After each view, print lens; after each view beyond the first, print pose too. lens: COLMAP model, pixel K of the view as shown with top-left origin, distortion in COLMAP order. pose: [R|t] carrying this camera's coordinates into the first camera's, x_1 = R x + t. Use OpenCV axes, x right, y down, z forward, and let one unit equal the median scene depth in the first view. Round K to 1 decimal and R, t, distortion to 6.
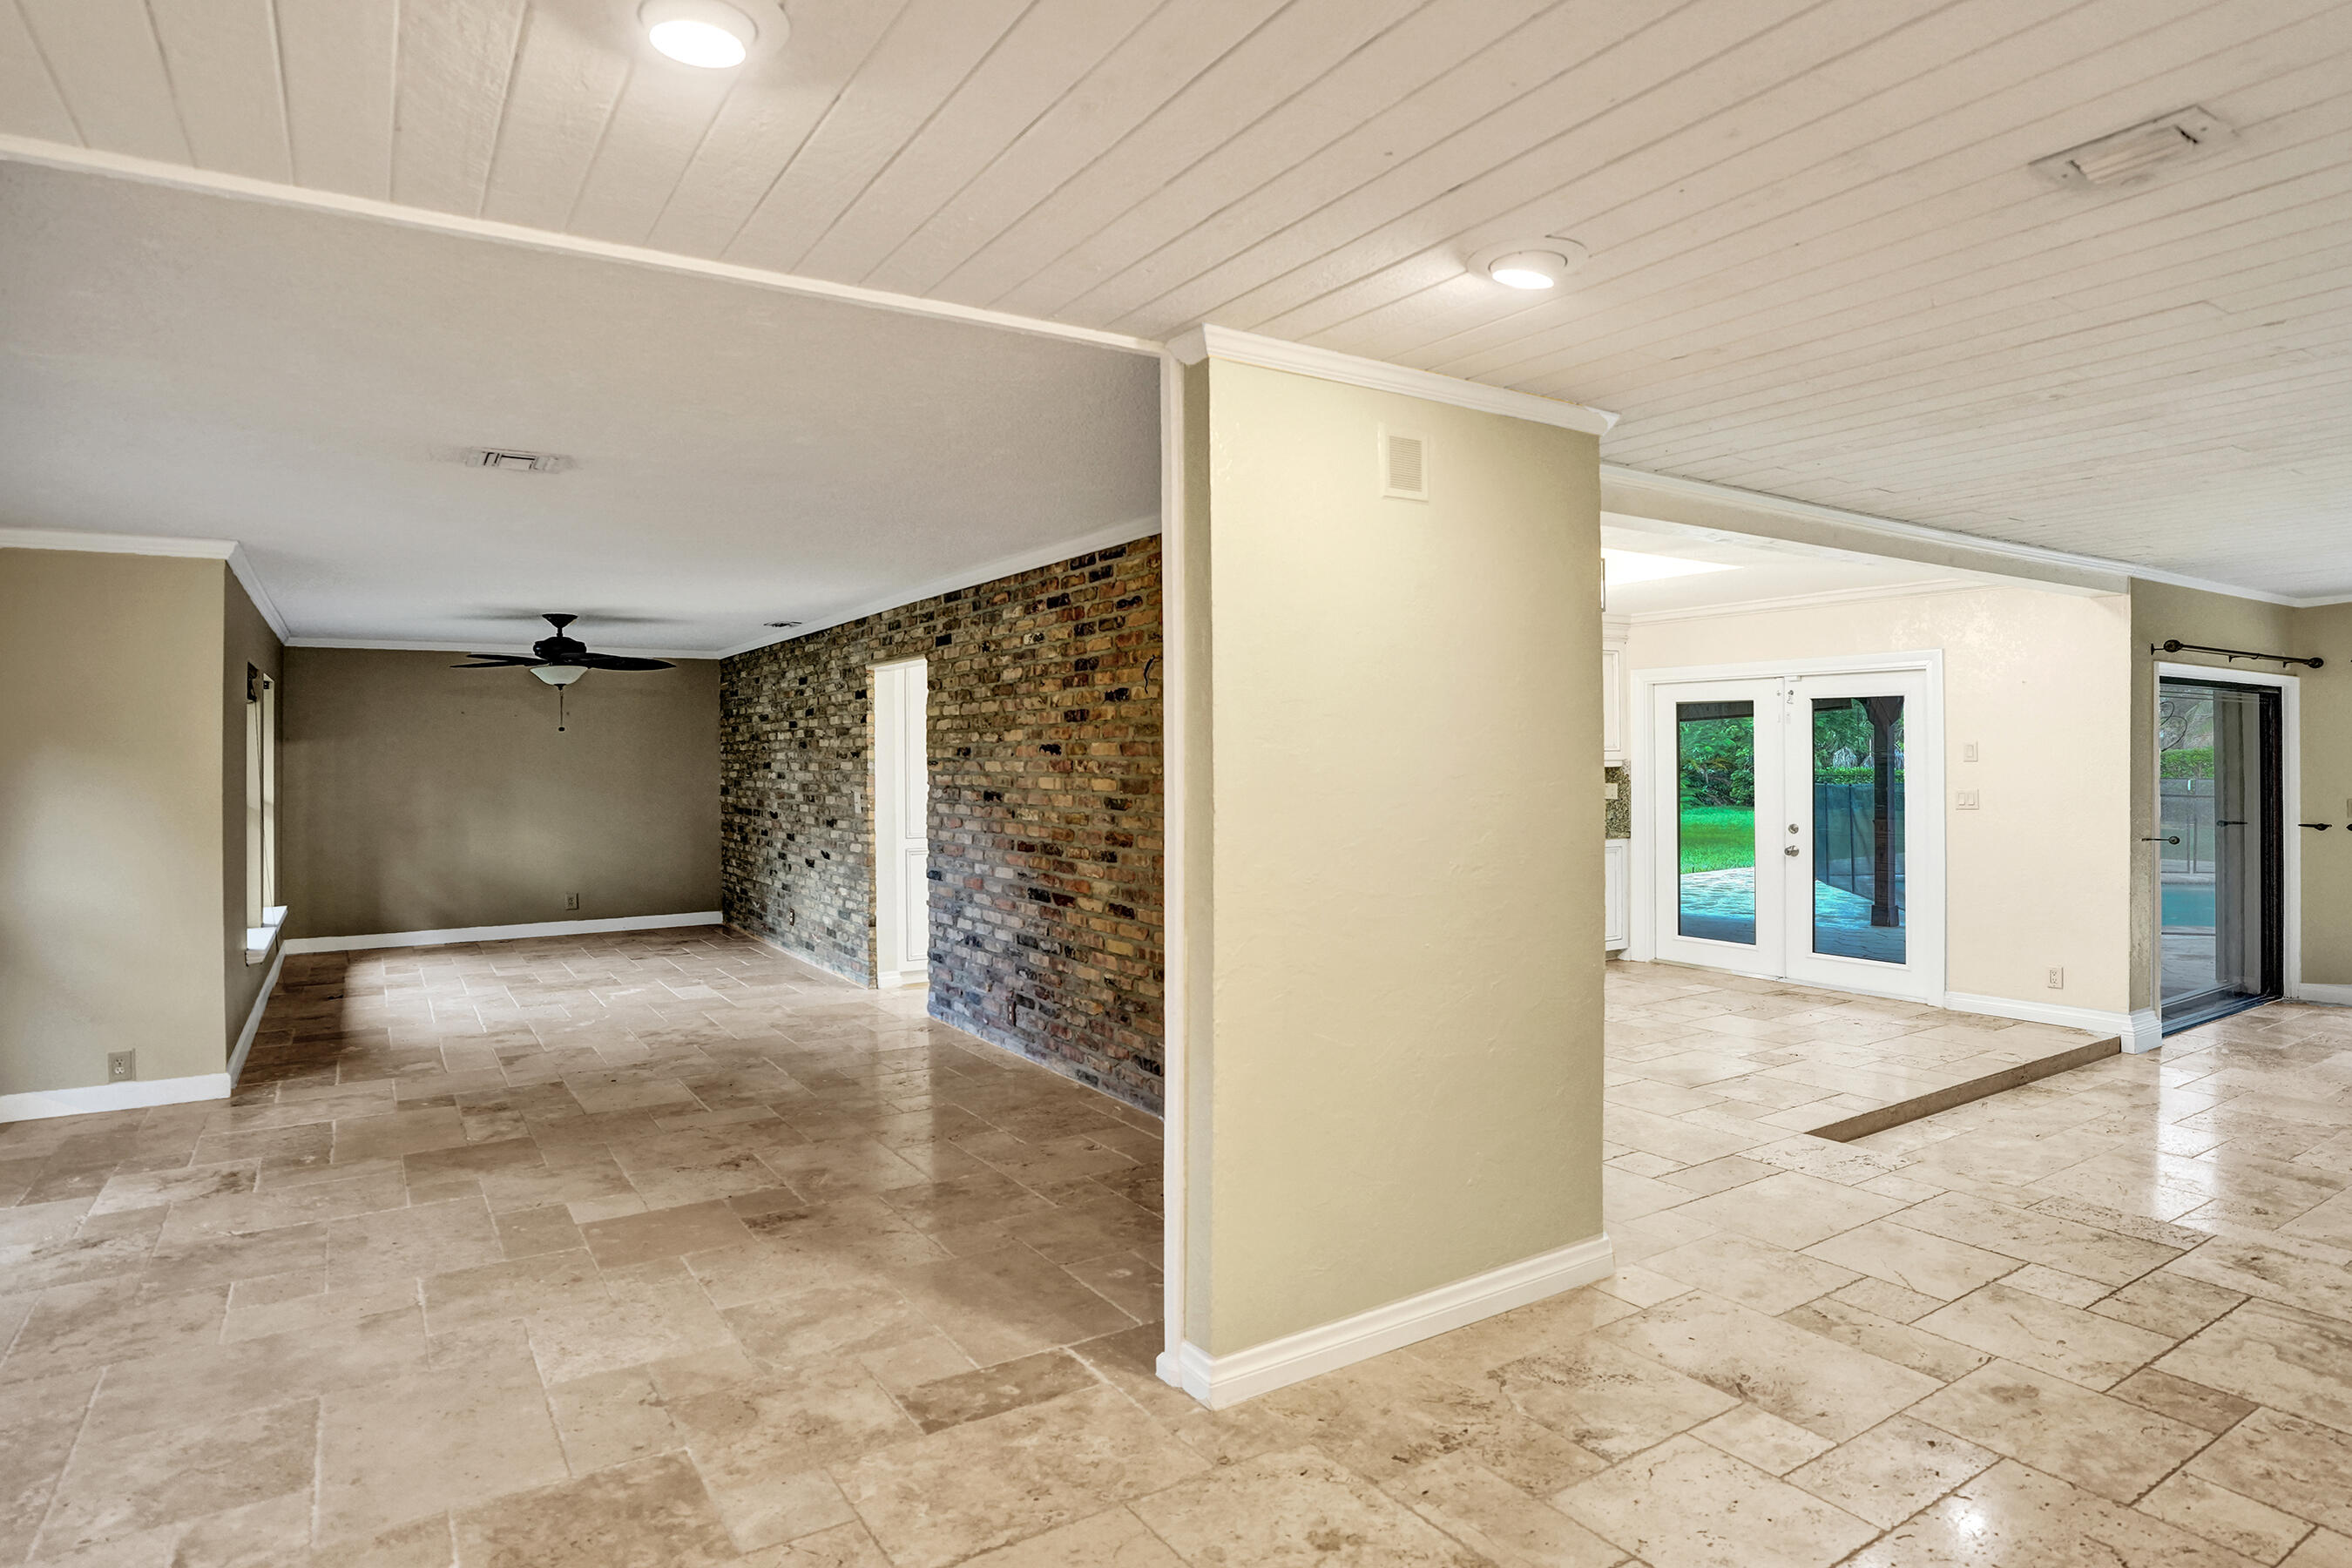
lens RADIAL K [[1291.9, 0, 1154.4], [0, 1291.9, 771.0], [0, 0, 1]] dist [-0.066742, 0.023575]
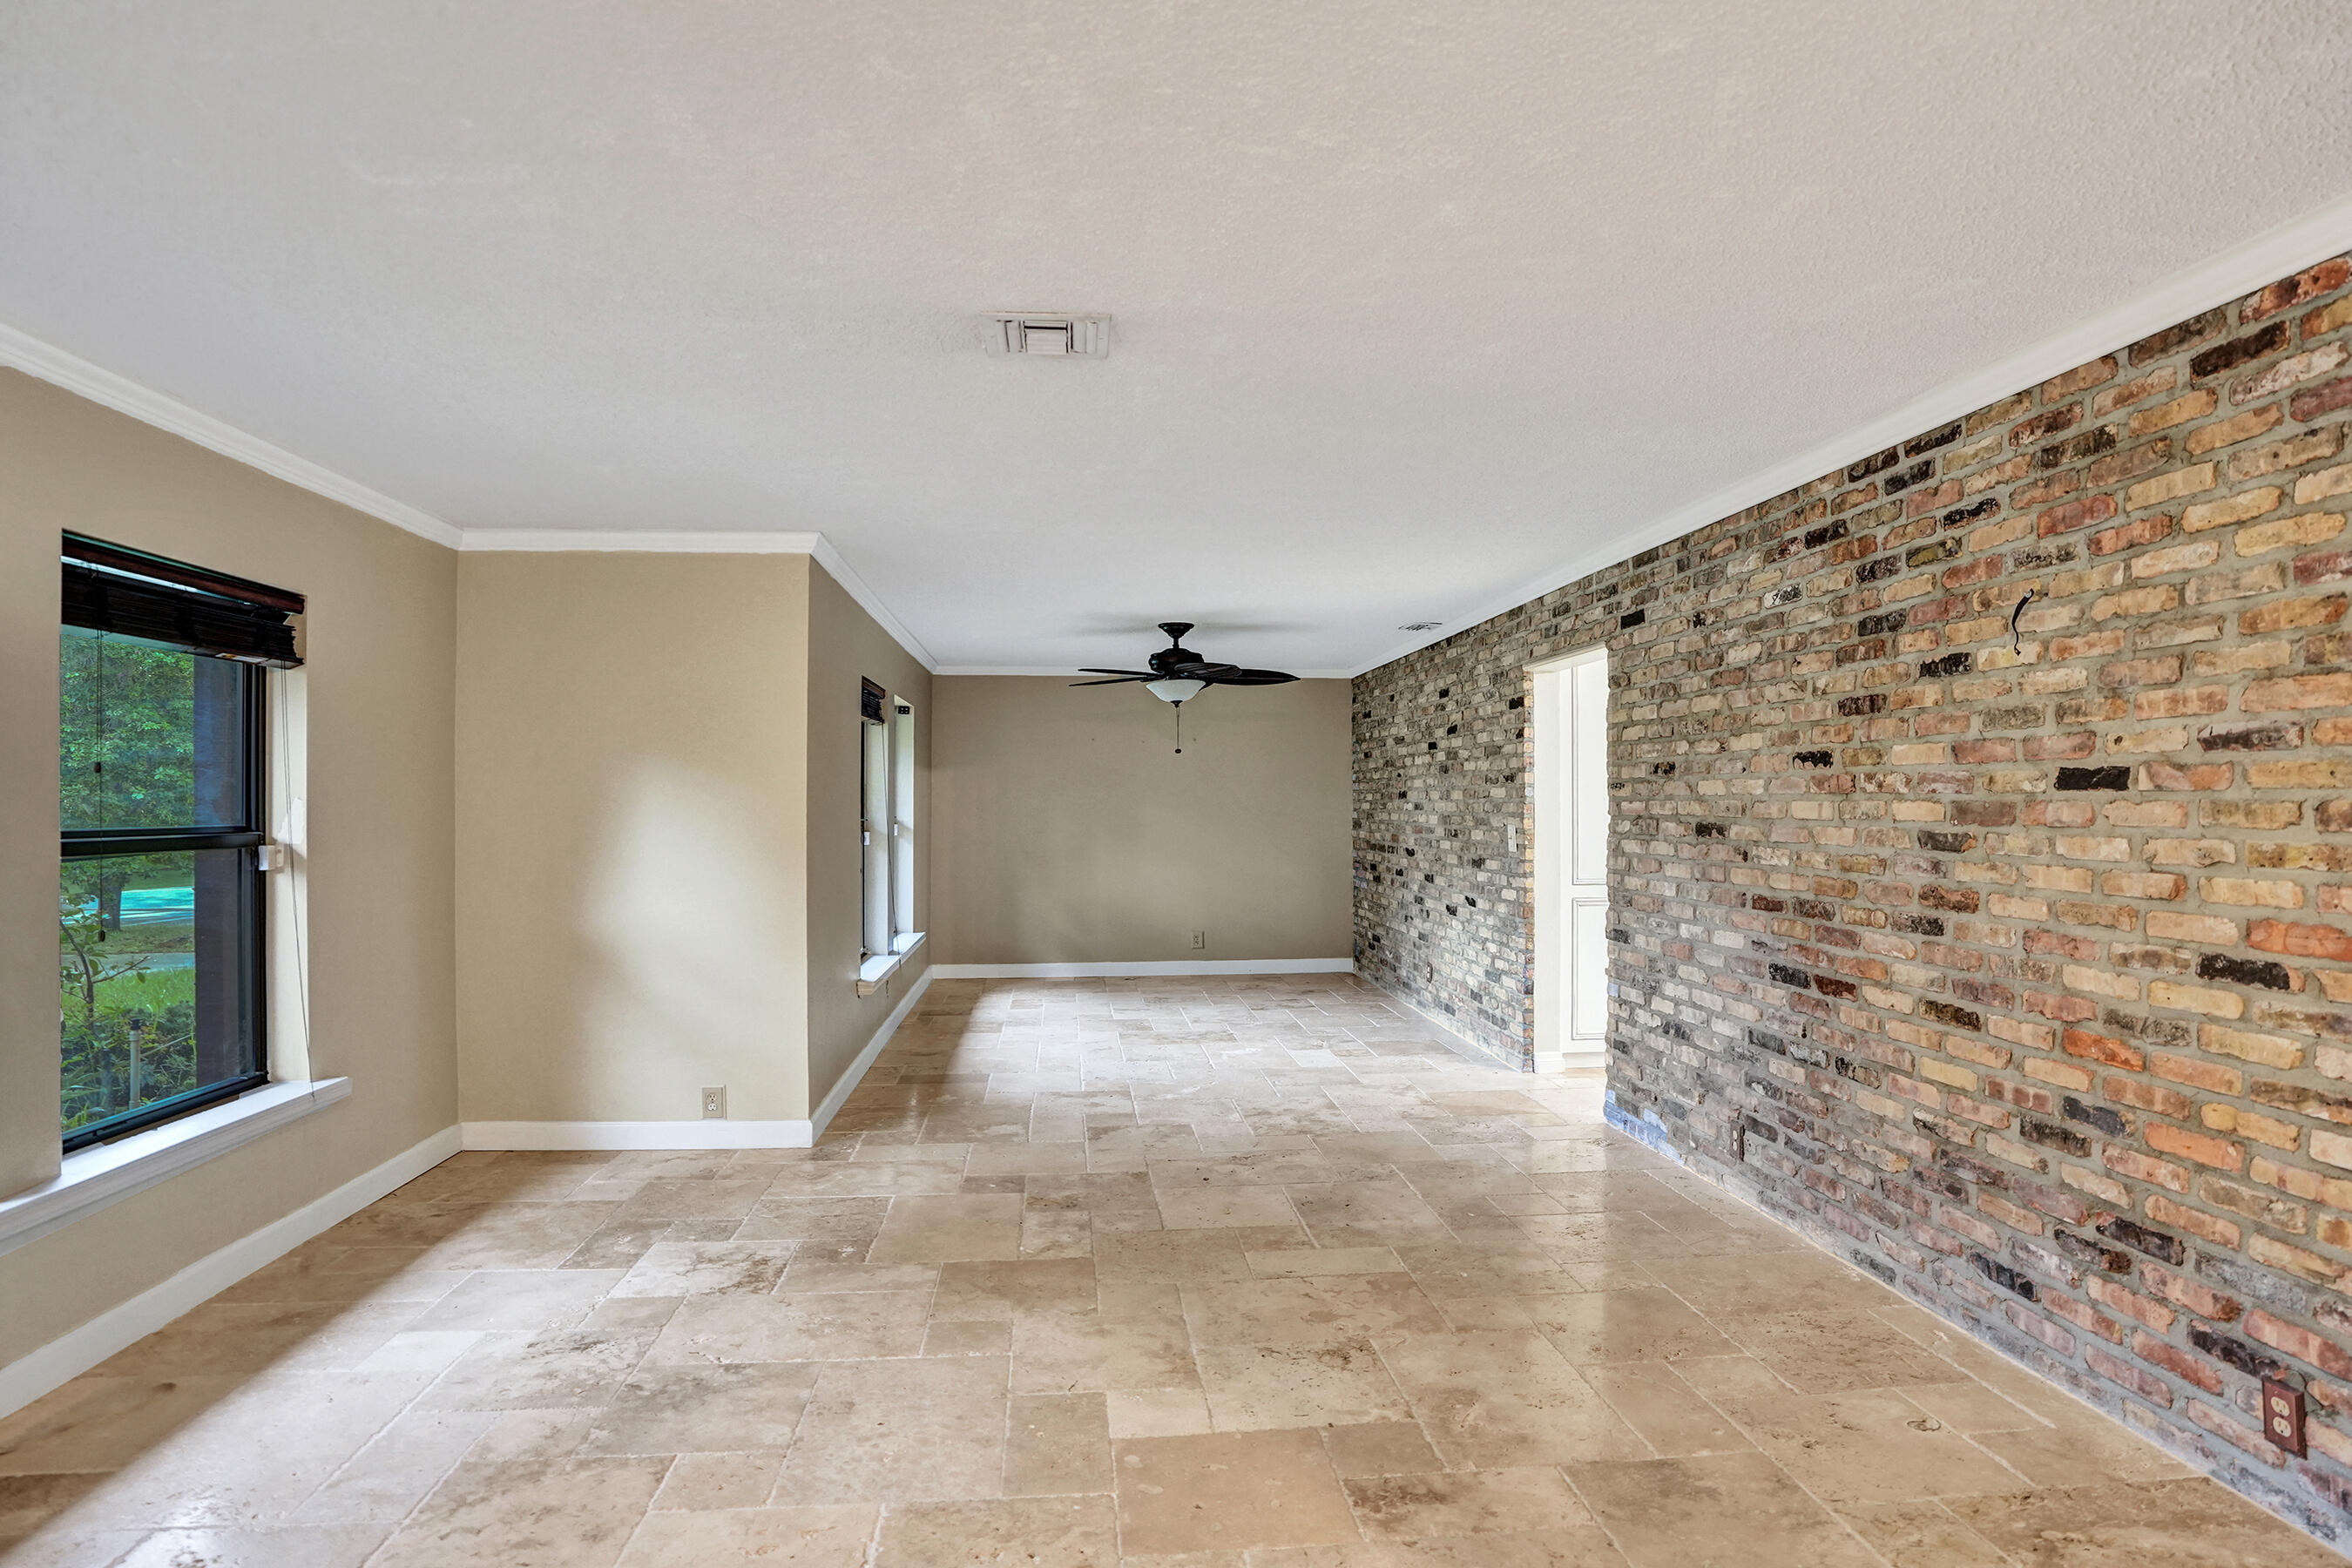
lens RADIAL K [[1291.9, 0, 1192.0], [0, 1291.9, 783.6], [0, 0, 1]] dist [-0.066742, 0.023575]
pose [[0.897366, -0.000713, -0.441287, -0.052498], [-0.009117, 0.999755, -0.020156, 0.008177], [0.441193, 0.022111, 0.897140, 0.182060]]
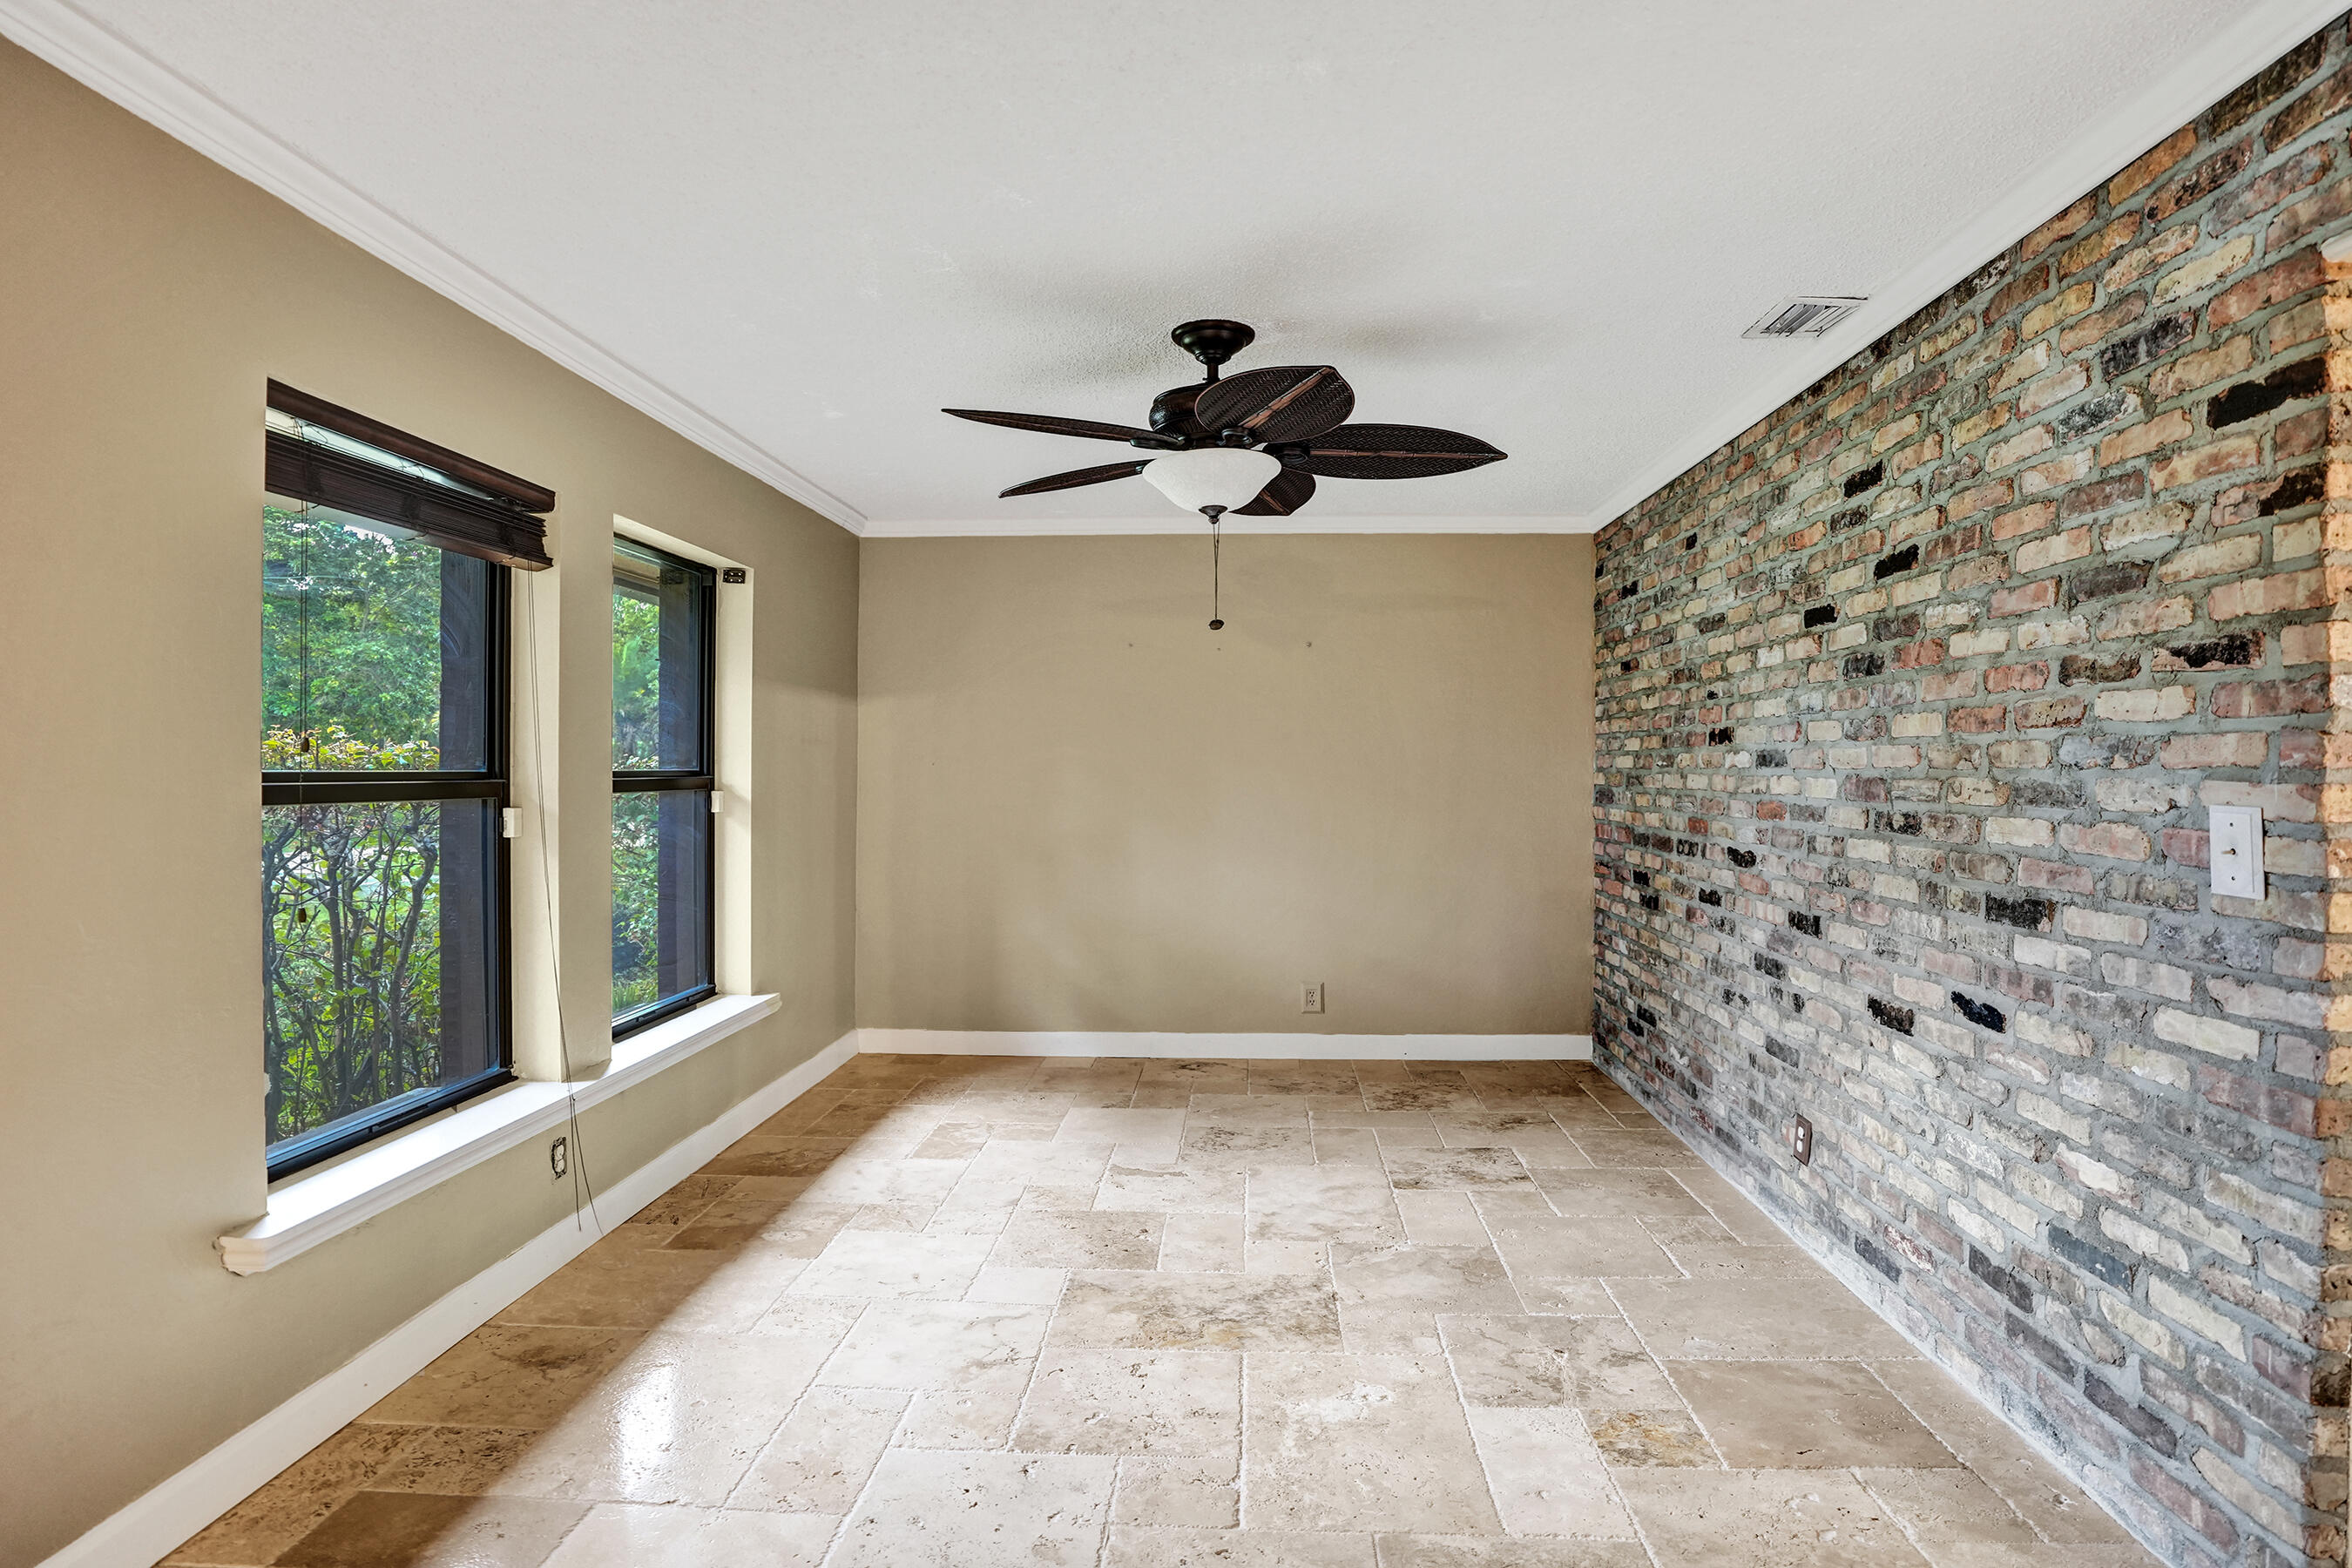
lens RADIAL K [[1291.9, 0, 1183.9], [0, 1291.9, 775.2], [0, 0, 1]] dist [-0.066742, 0.023575]
pose [[0.821905, 0.012282, -0.569493, -0.245471], [-0.014504, 0.999895, 0.000632, 0.012424], [0.569440, 0.007740, 0.821996, 0.660980]]
